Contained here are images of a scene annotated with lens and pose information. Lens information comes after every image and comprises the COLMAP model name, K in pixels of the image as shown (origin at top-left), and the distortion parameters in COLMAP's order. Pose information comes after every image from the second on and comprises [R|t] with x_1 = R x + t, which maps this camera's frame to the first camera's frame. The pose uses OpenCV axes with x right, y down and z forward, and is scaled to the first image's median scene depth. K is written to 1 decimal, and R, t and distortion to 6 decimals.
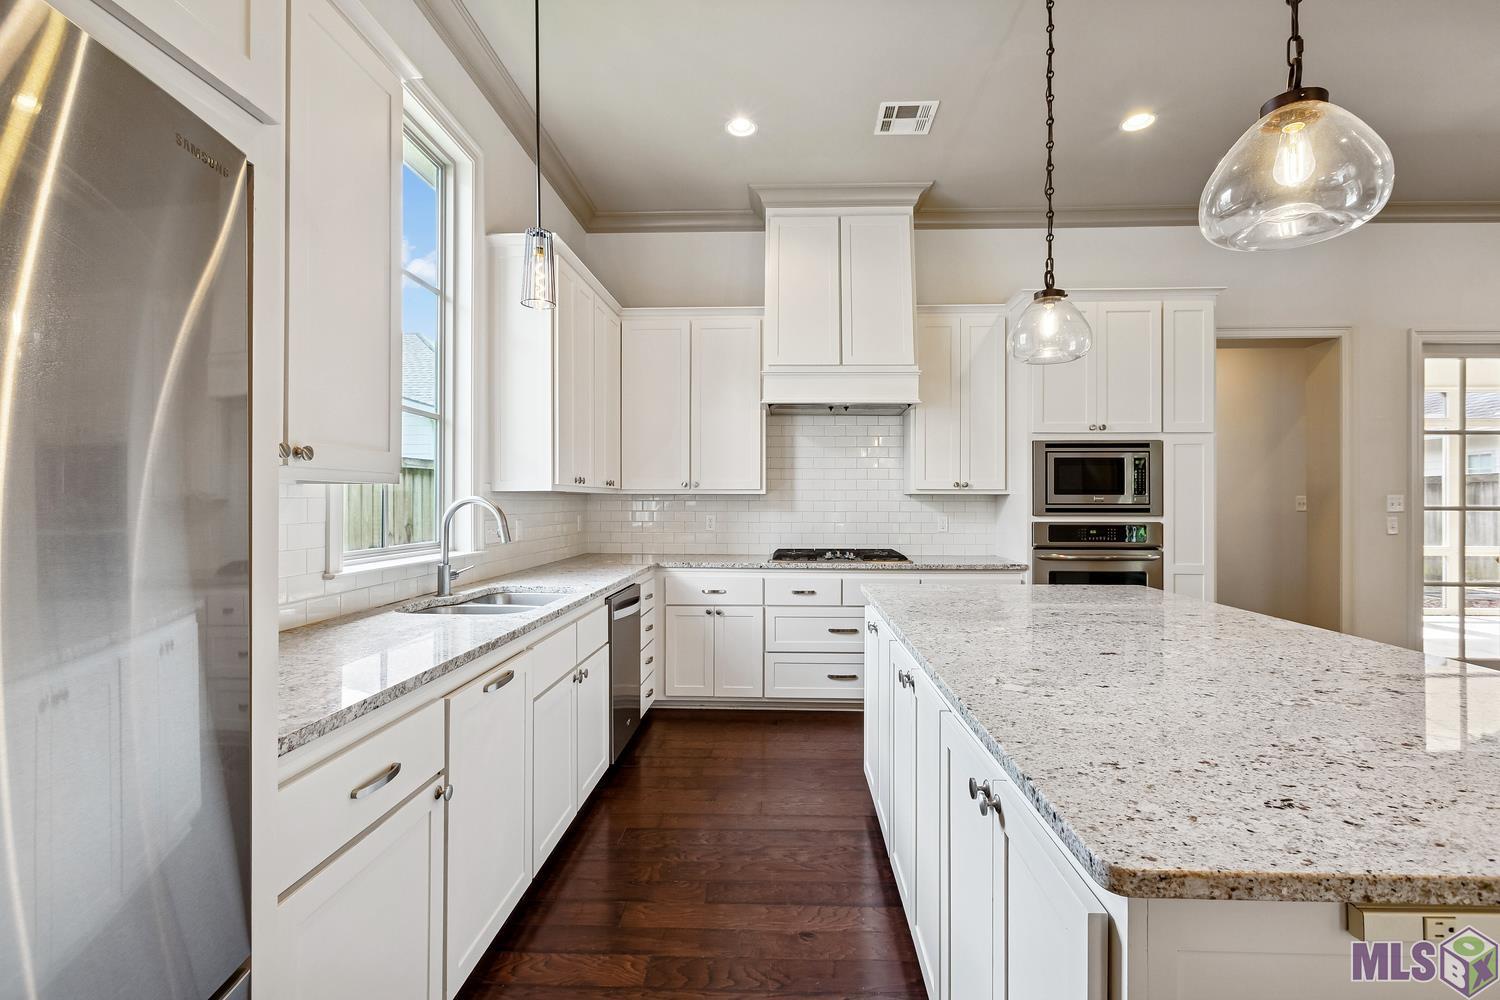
lens RADIAL K [[680.3, 0, 753.4], [0, 680.3, 497.7], [0, 0, 1]] dist [-0.005348, 0.001547]
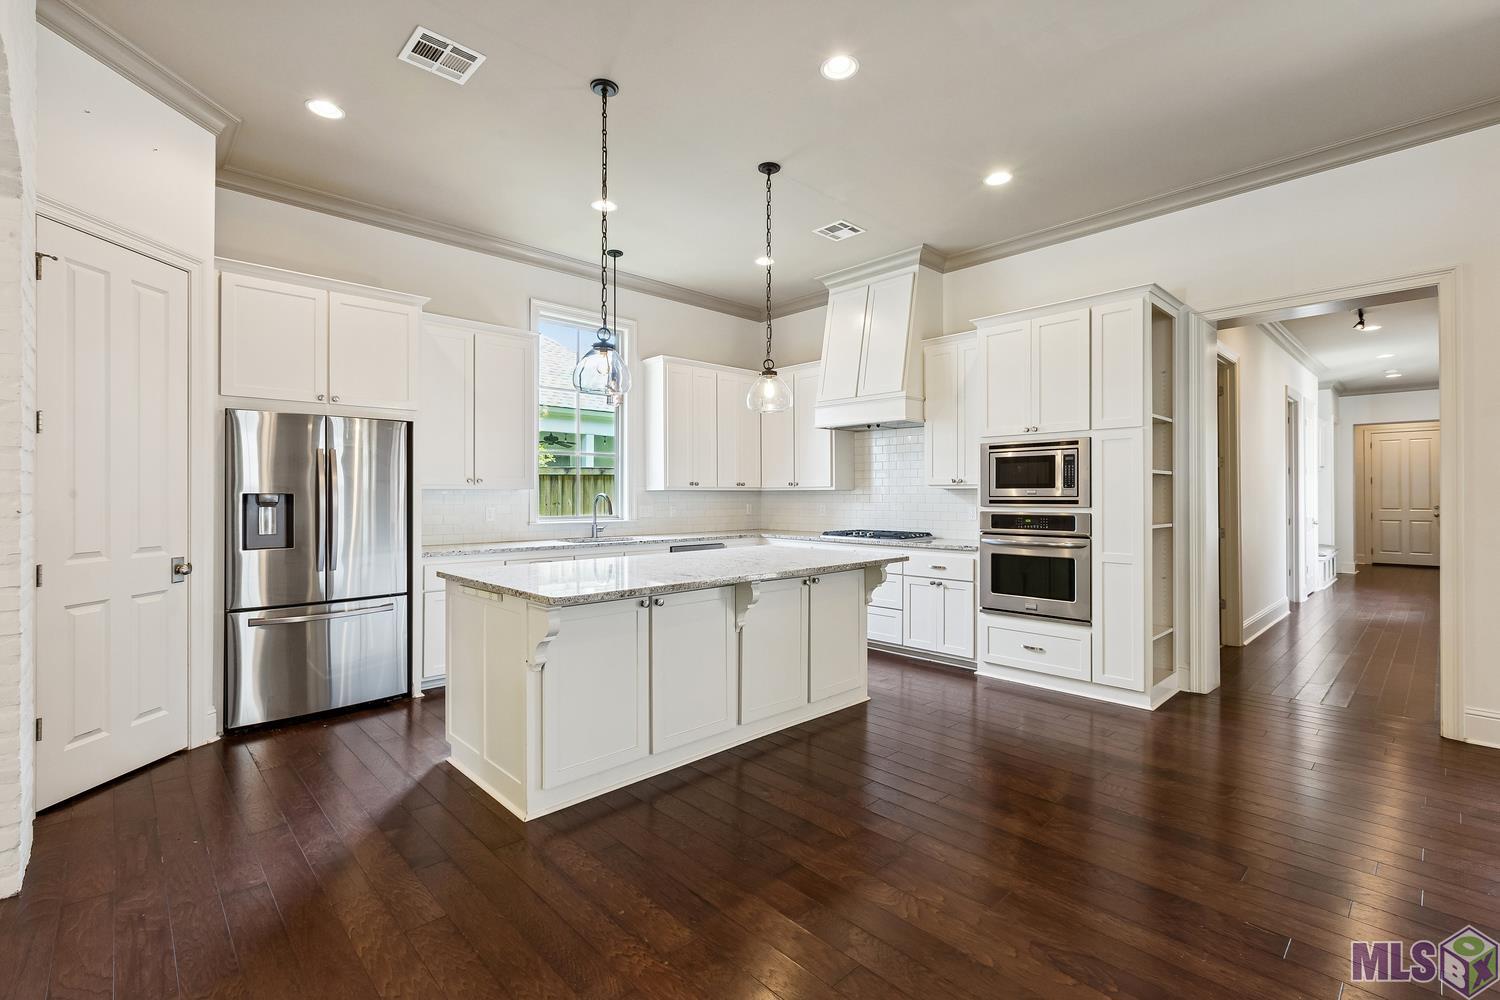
lens RADIAL K [[680.3, 0, 765.2], [0, 680.3, 498.2], [0, 0, 1]] dist [-0.005348, 0.001547]
pose [[0.710485, 0.000771, -0.703712, 0.986811], [0.012773, 0.999821, 0.013991, -0.009439], [0.703596, -0.018929, 0.710348, -0.123880]]
